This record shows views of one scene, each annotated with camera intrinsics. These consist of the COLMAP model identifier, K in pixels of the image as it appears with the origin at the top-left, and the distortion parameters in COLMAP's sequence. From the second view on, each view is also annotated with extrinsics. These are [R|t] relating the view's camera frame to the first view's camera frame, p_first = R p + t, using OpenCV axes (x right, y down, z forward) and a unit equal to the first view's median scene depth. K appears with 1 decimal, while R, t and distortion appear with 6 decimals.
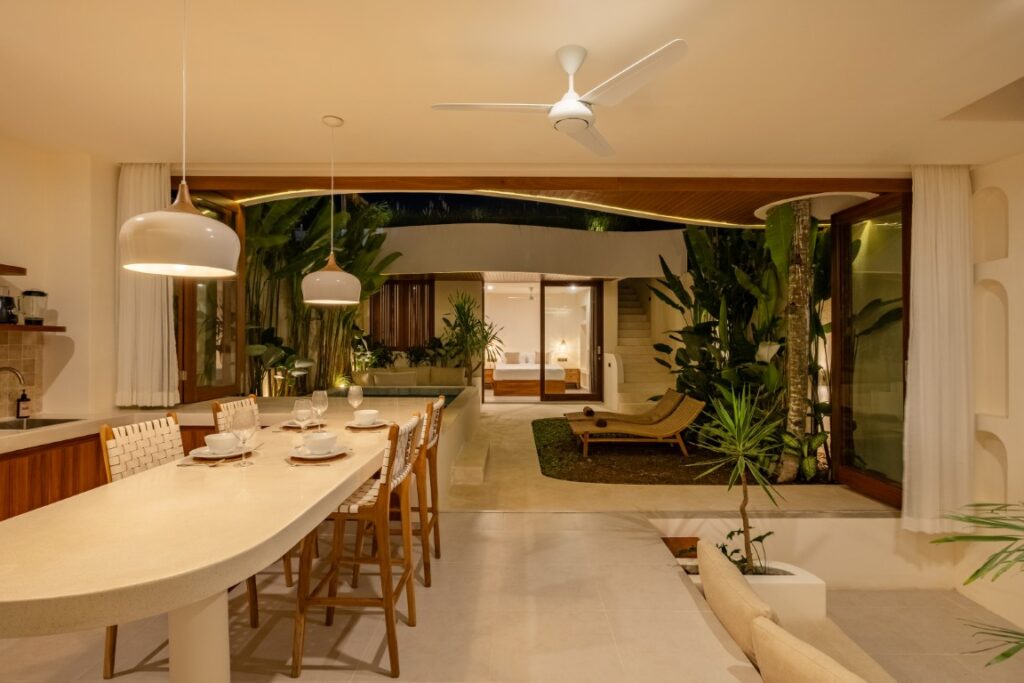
lens RADIAL K [[511.7, 0, 507.6], [0, 511.7, 337.6], [0, 0, 1]] dist [-0.002650, 0.000561]
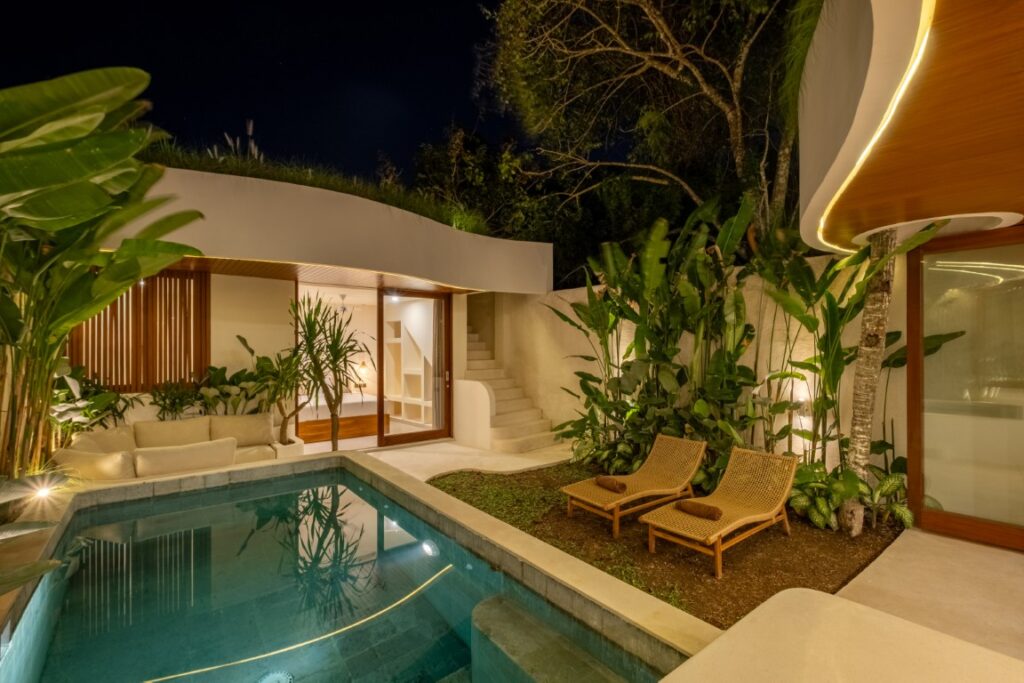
lens RADIAL K [[456.3, 0, 512.6], [0, 456.3, 344.4], [0, 0, 1]] dist [0.000061, -0.000019]
pose [[0.780784, 0.000800, 0.624800, -0.363040], [0.003320, 0.999980, -0.005429, -0.040492], [-0.624792, 0.006313, 0.780766, 0.635301]]
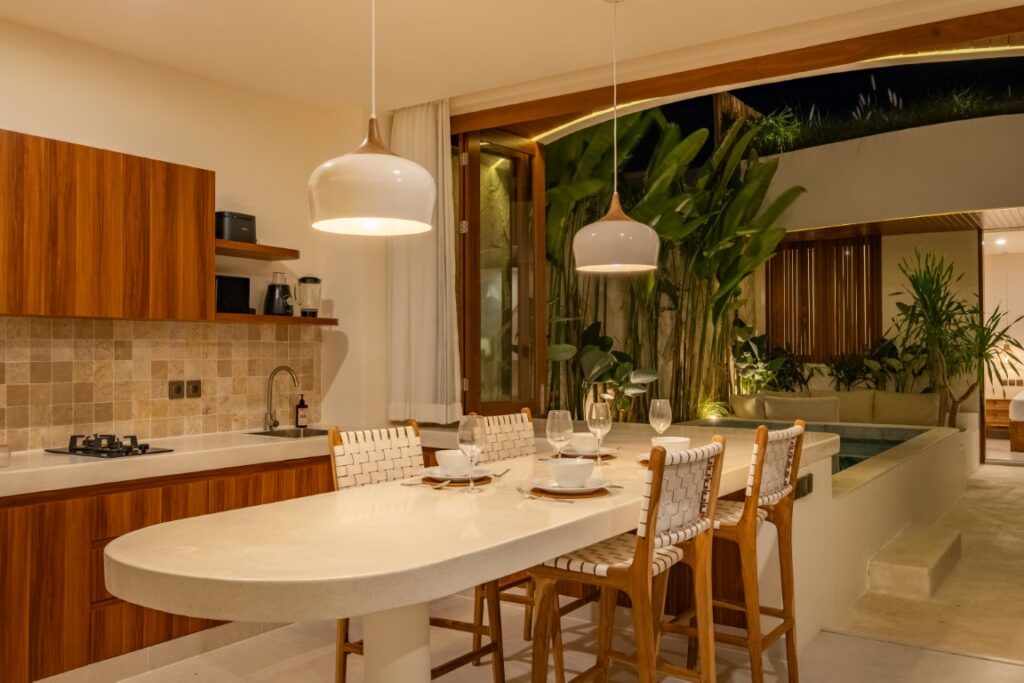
lens RADIAL K [[867.5, 0, 512.5], [0, 867.5, 344.5], [0, 0, 1]] dist [-0.019348, 0.015896]
pose [[0.827789, -0.008935, -0.560969, 0.091849], [0.005863, 0.999956, -0.007275, 0.019481], [0.561009, 0.002733, 0.827805, 0.002224]]
